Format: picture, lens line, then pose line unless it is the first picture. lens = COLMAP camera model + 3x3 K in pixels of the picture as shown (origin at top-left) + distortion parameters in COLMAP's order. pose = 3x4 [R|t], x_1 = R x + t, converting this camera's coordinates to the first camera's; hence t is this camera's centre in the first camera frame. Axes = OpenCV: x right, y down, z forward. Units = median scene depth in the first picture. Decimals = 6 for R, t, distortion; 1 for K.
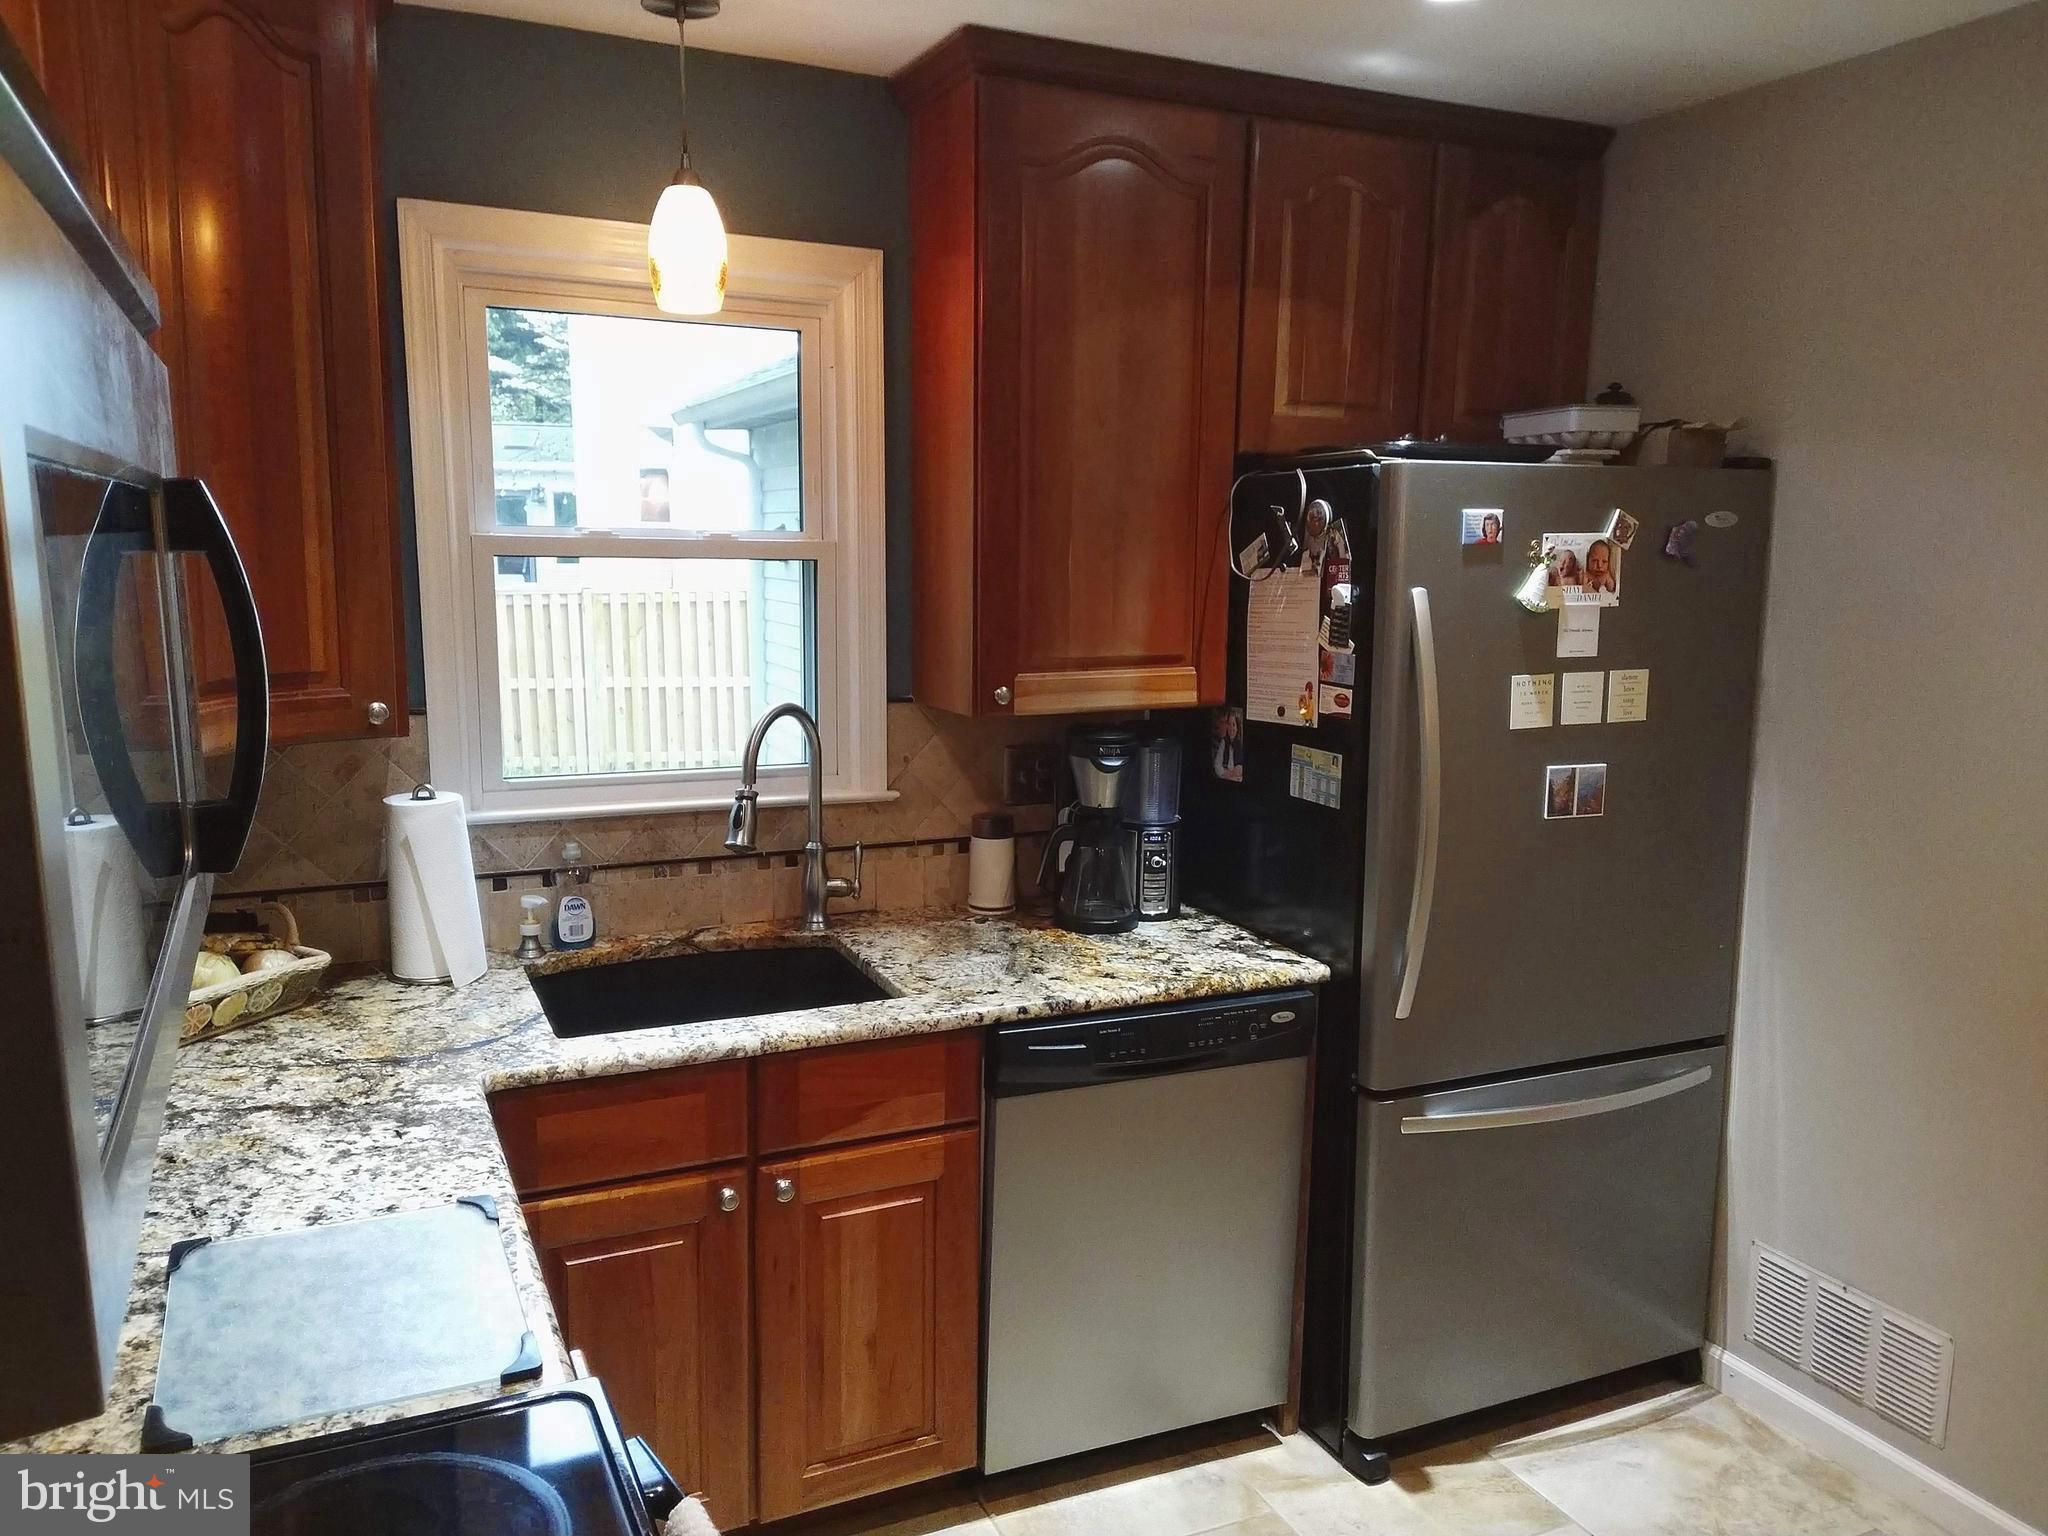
lens RADIAL K [[1523.7, 0, 1016.8], [0, 1523.7, 773.1], [0, 0, 1]] dist [0.064422, -0.078434]
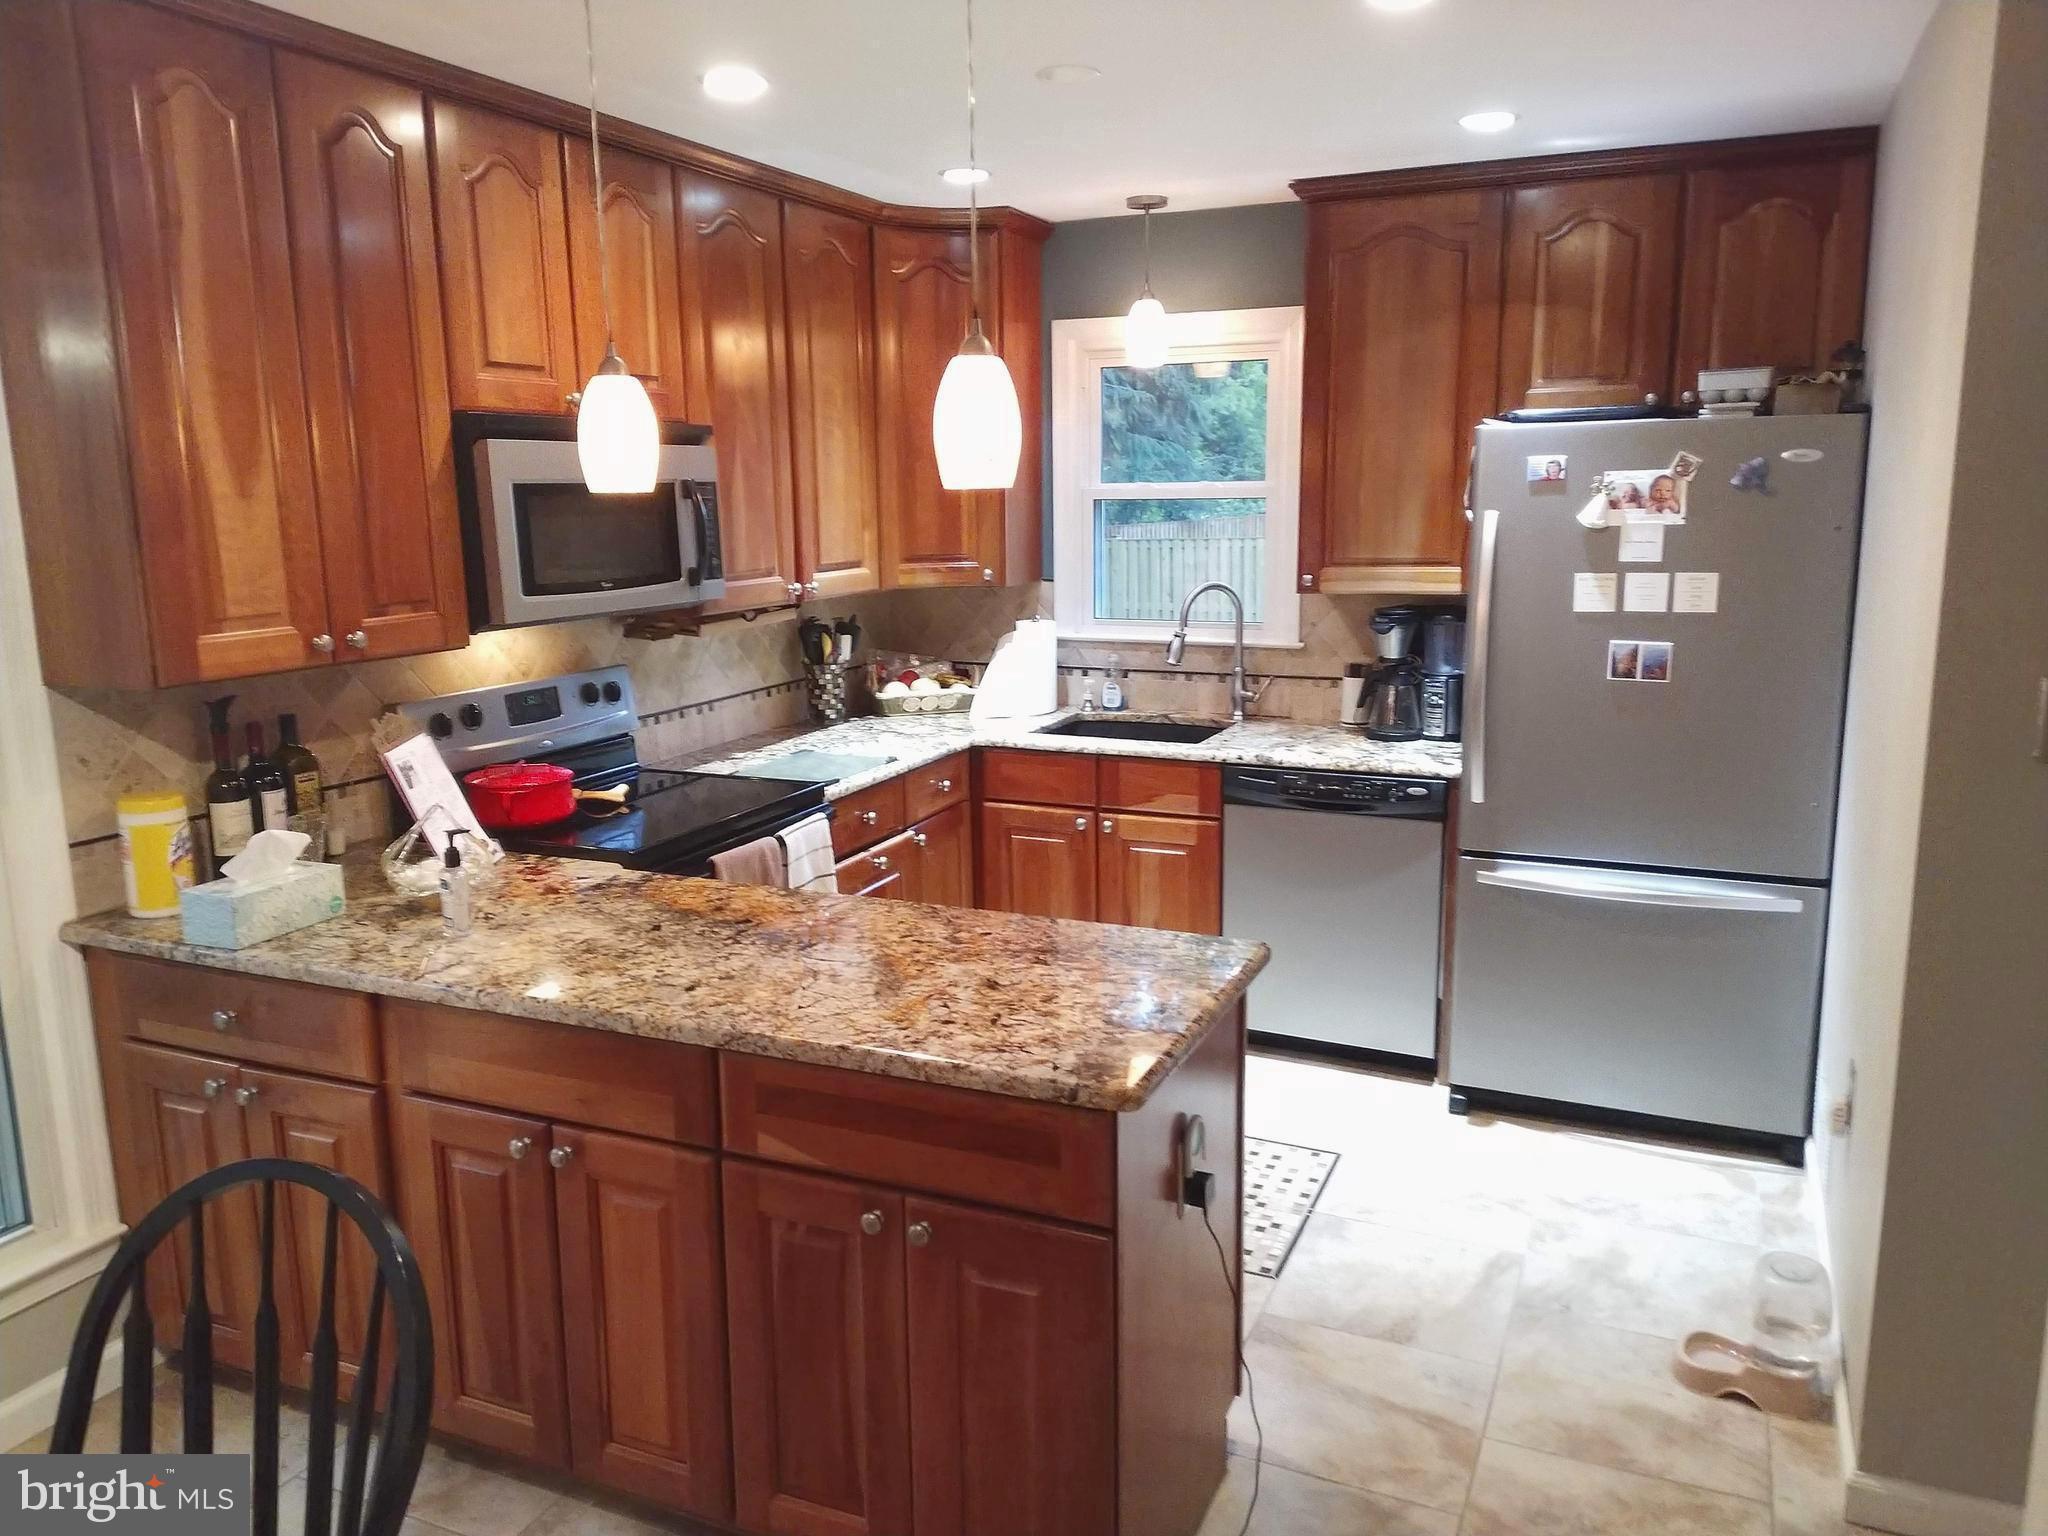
lens RADIAL K [[1523.7, 0, 1027.3], [0, 1523.7, 760.9], [0, 0, 1]] dist [0.064422, -0.078434]
pose [[0.662269, 0.114027, -0.740539, 1.031912], [-0.095332, 0.993143, 0.067666, 0.059606], [0.743177, 0.025784, 0.668598, -0.313923]]
